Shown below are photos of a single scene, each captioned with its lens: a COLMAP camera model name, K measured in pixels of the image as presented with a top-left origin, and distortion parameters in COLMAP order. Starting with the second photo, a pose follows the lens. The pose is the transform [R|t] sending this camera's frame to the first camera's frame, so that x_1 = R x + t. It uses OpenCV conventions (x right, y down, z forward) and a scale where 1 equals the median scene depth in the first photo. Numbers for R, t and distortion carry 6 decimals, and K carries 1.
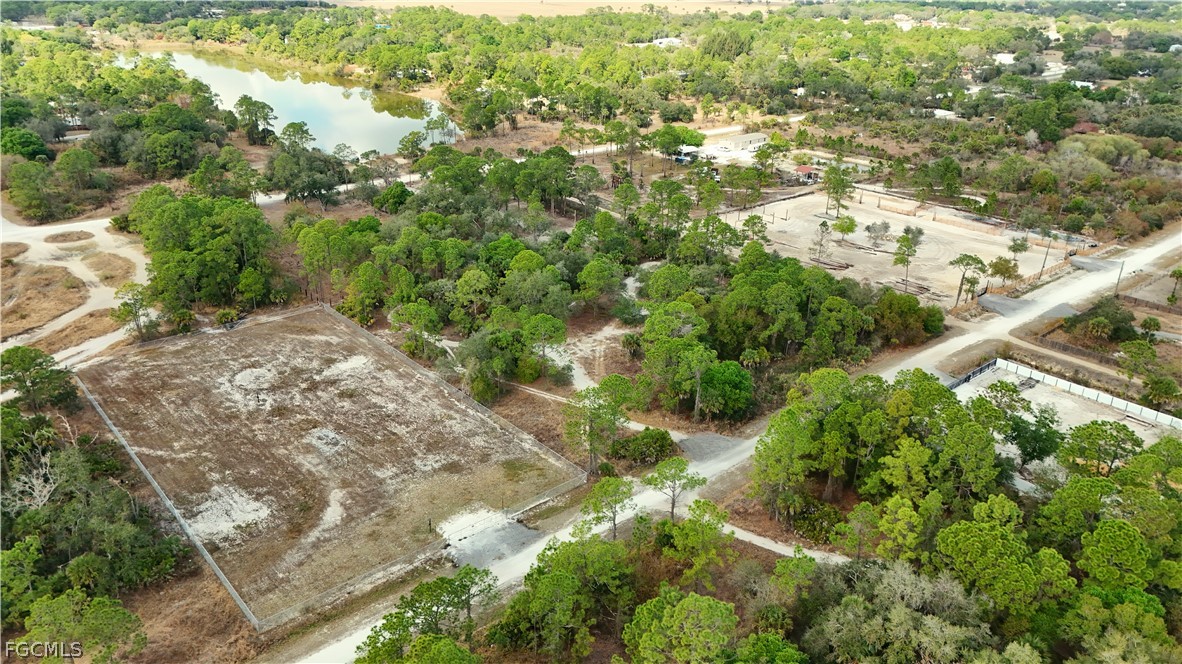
lens RADIAL K [[872.3, 0, 591.0], [0, 872.3, 332.0], [0, 0, 1]] dist [0.071613, -0.052504]
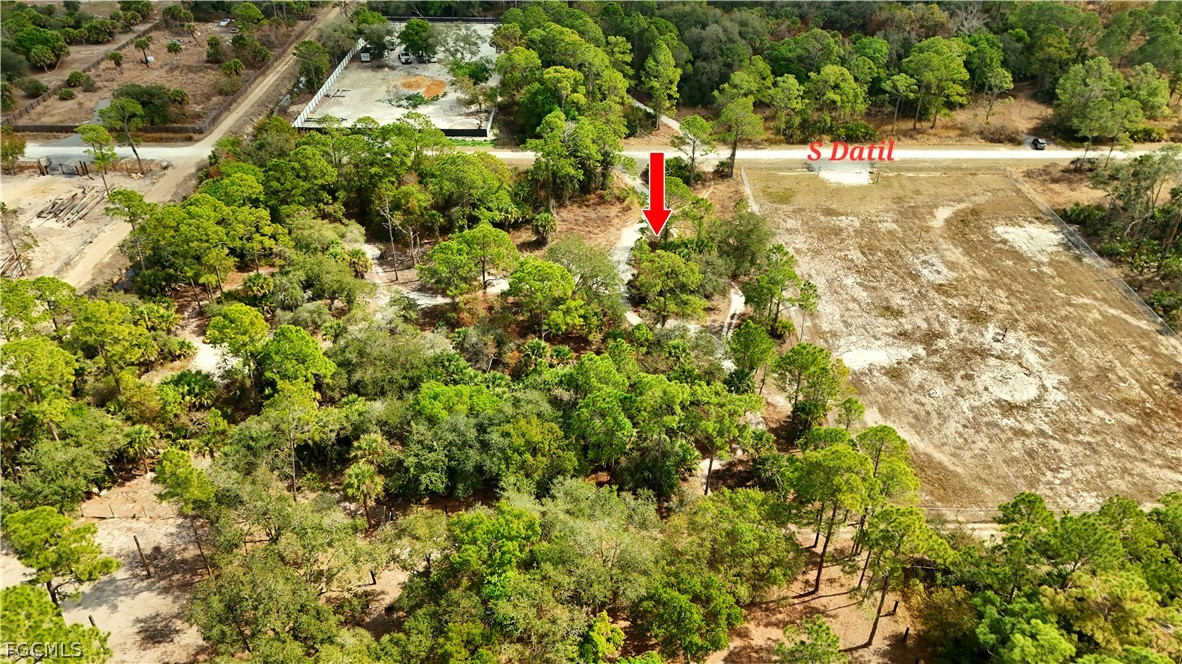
lens RADIAL K [[872.3, 0, 591.0], [0, 872.3, 332.0], [0, 0, 1]] dist [0.071613, -0.052504]
pose [[-0.756750, -0.381662, 0.530720, -0.509615], [0.236558, 0.596958, 0.766604, -0.607161], [-0.609401, 0.705673, -0.361463, 1.487562]]
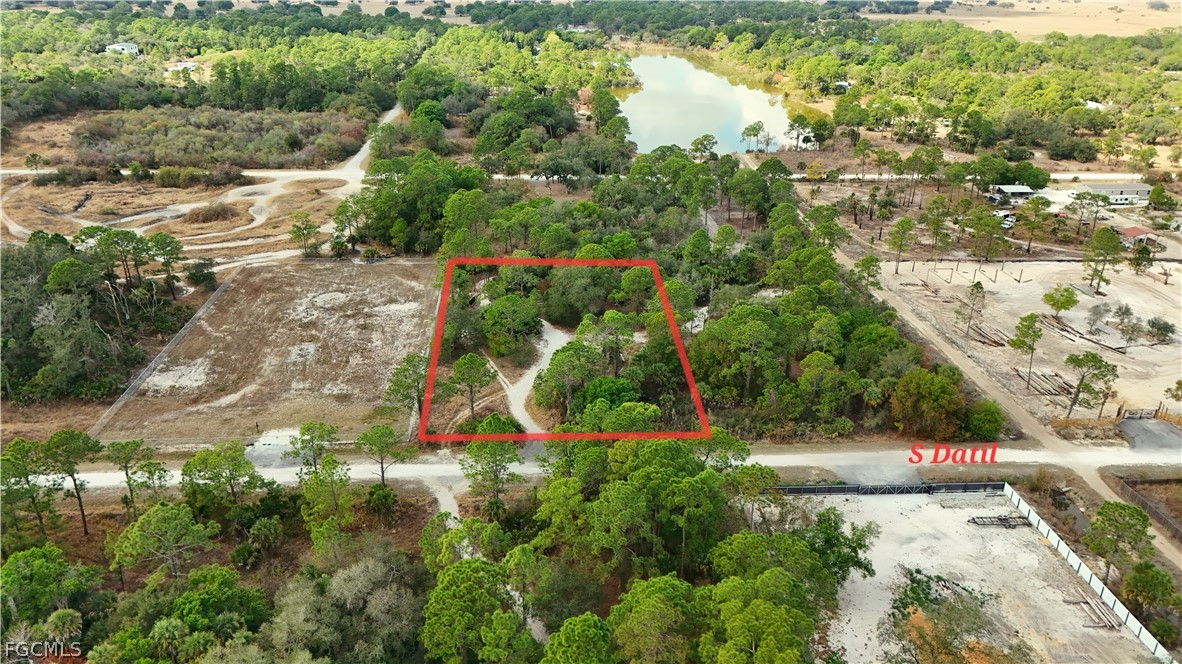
lens RADIAL K [[872.3, 0, 591.0], [0, 872.3, 332.0], [0, 0, 1]] dist [0.071613, -0.052504]
pose [[0.809354, 0.229893, -0.540459, 0.616525], [-0.237706, 0.969692, 0.056502, -0.061921], [0.537068, 0.082740, 0.839471, 0.173884]]
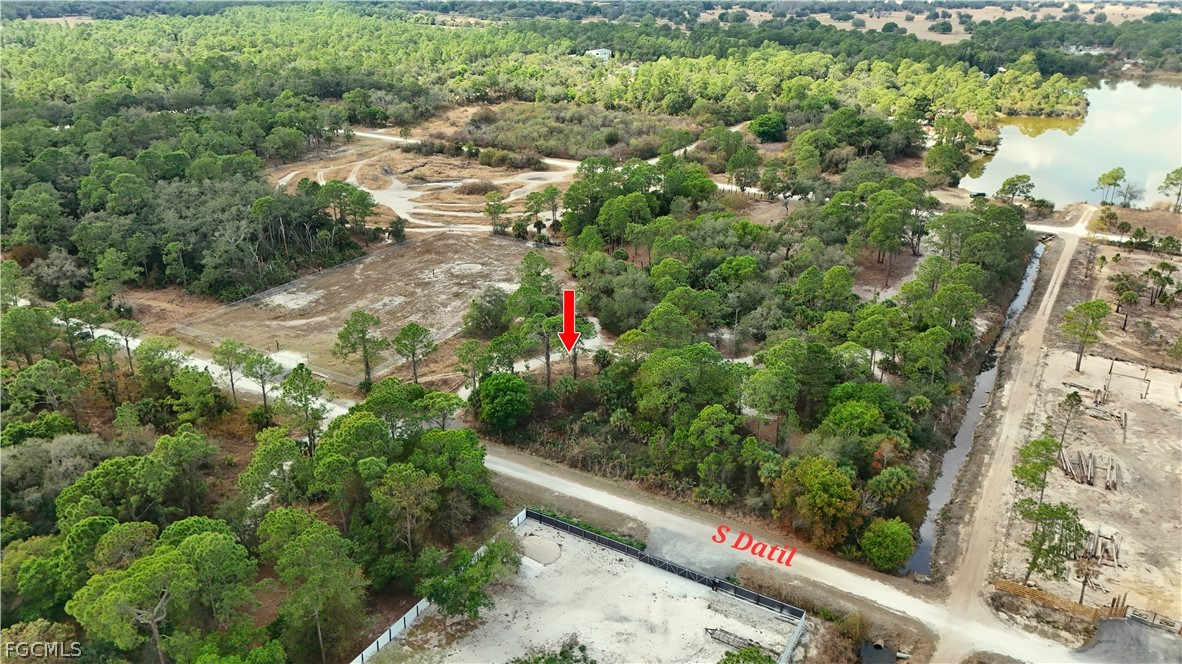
lens RADIAL K [[872.3, 0, 591.0], [0, 872.3, 332.0], [0, 0, 1]] dist [0.071613, -0.052504]
pose [[0.332488, 0.354723, -0.873855, 0.974748], [-0.381923, 0.897837, 0.219142, -0.247471], [0.862314, 0.260884, 0.433997, 0.621214]]
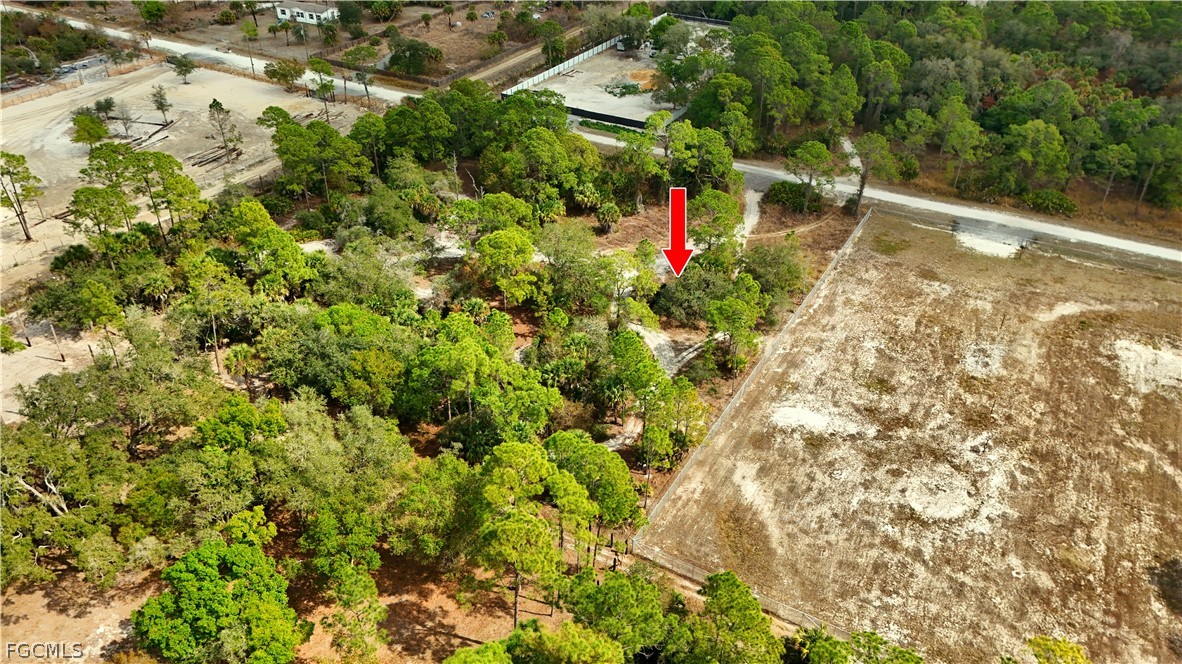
lens RADIAL K [[872.3, 0, 591.0], [0, 872.3, 332.0], [0, 0, 1]] dist [0.071613, -0.052504]
pose [[-0.336114, -0.532961, 0.776518, -0.735433], [0.353748, 0.692679, 0.628537, -0.494975], [-0.872863, 0.485952, -0.044285, 1.229046]]
